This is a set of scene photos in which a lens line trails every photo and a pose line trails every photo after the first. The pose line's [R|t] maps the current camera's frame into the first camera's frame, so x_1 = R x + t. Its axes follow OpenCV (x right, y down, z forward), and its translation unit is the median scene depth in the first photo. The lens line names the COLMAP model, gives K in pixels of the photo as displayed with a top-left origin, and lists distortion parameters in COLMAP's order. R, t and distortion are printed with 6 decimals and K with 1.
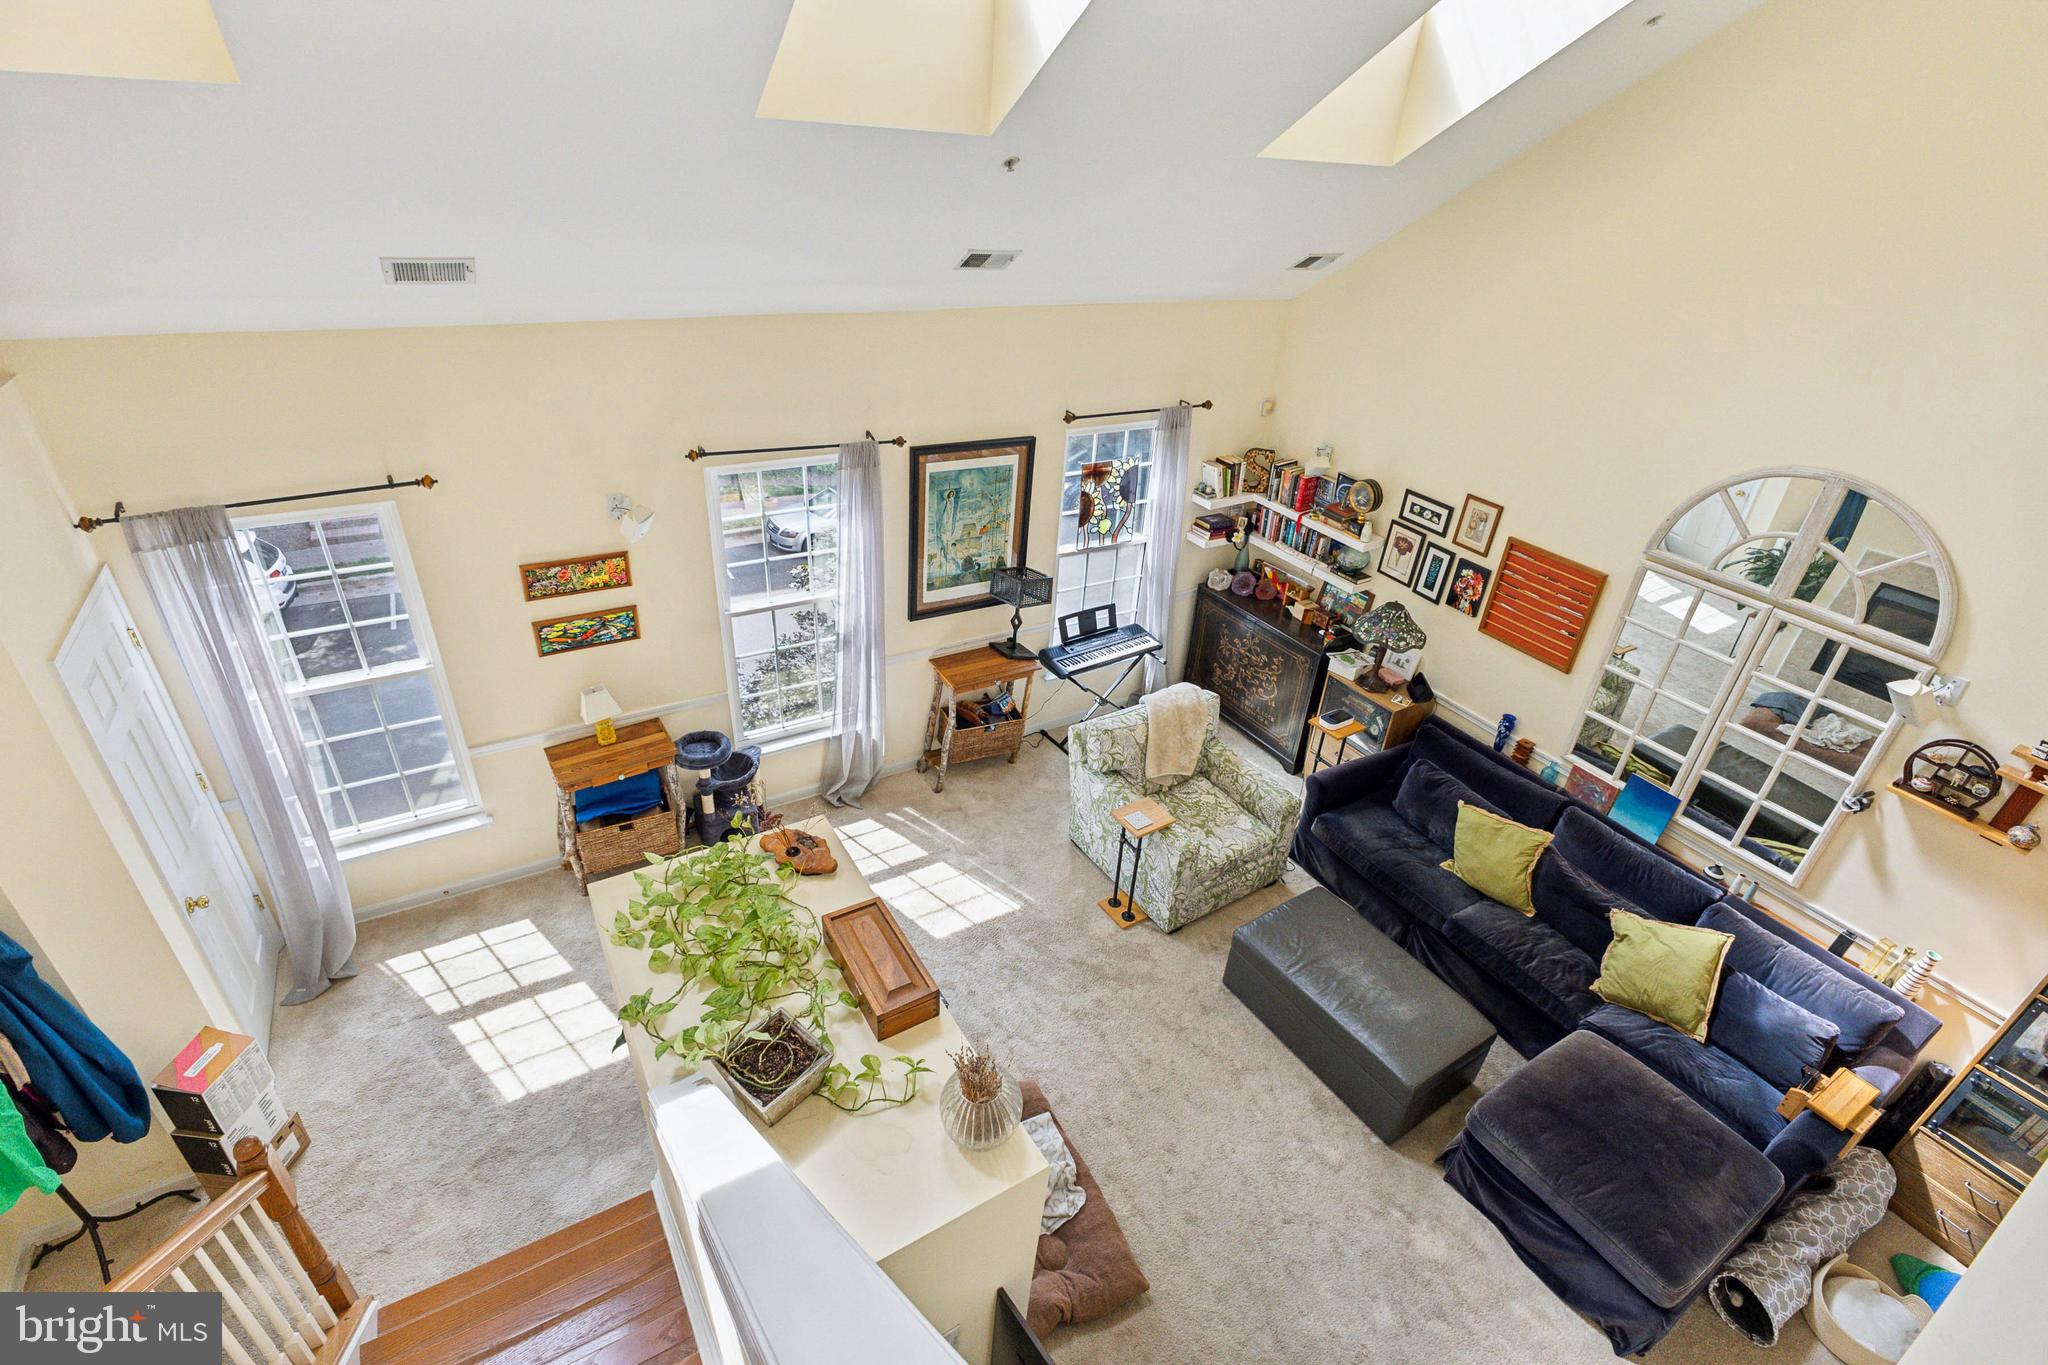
lens RADIAL K [[950.1, 0, 1028.5], [0, 950.1, 677.1], [0, 0, 1]] dist [-0.019850, -0.000207]
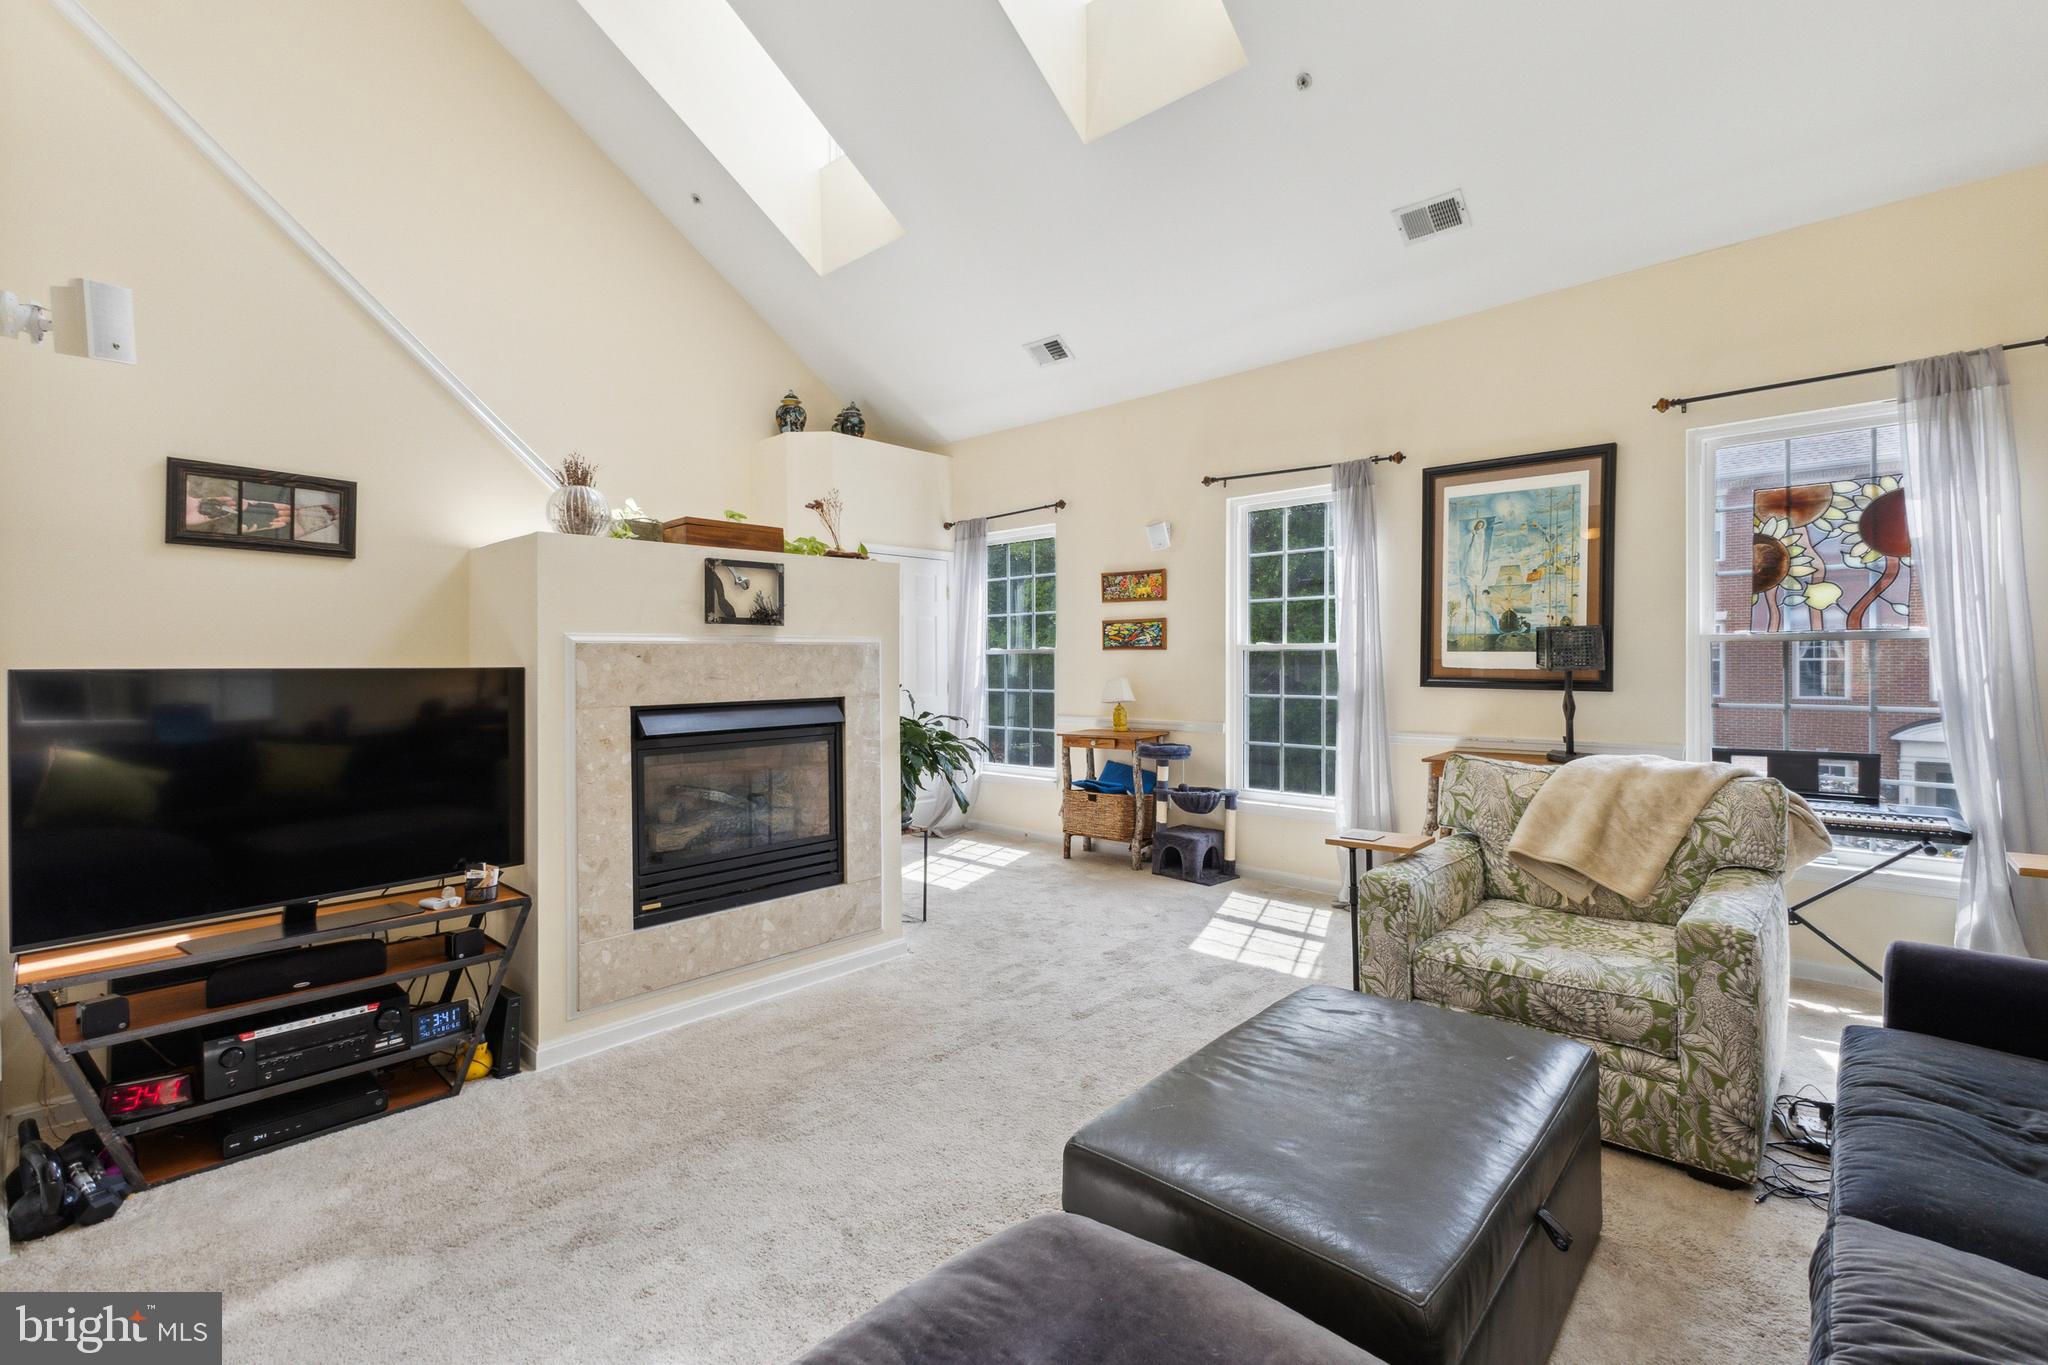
lens RADIAL K [[928.6, 0, 1021.5], [0, 928.6, 666.7], [0, 0, 1]] dist [0.012619, 0.000828]
pose [[0.244451, -0.069879, -0.967140, 0.575771], [-0.470481, 0.863582, -0.181313, 0.236952], [0.847875, 0.499343, 0.178227, 0.580299]]
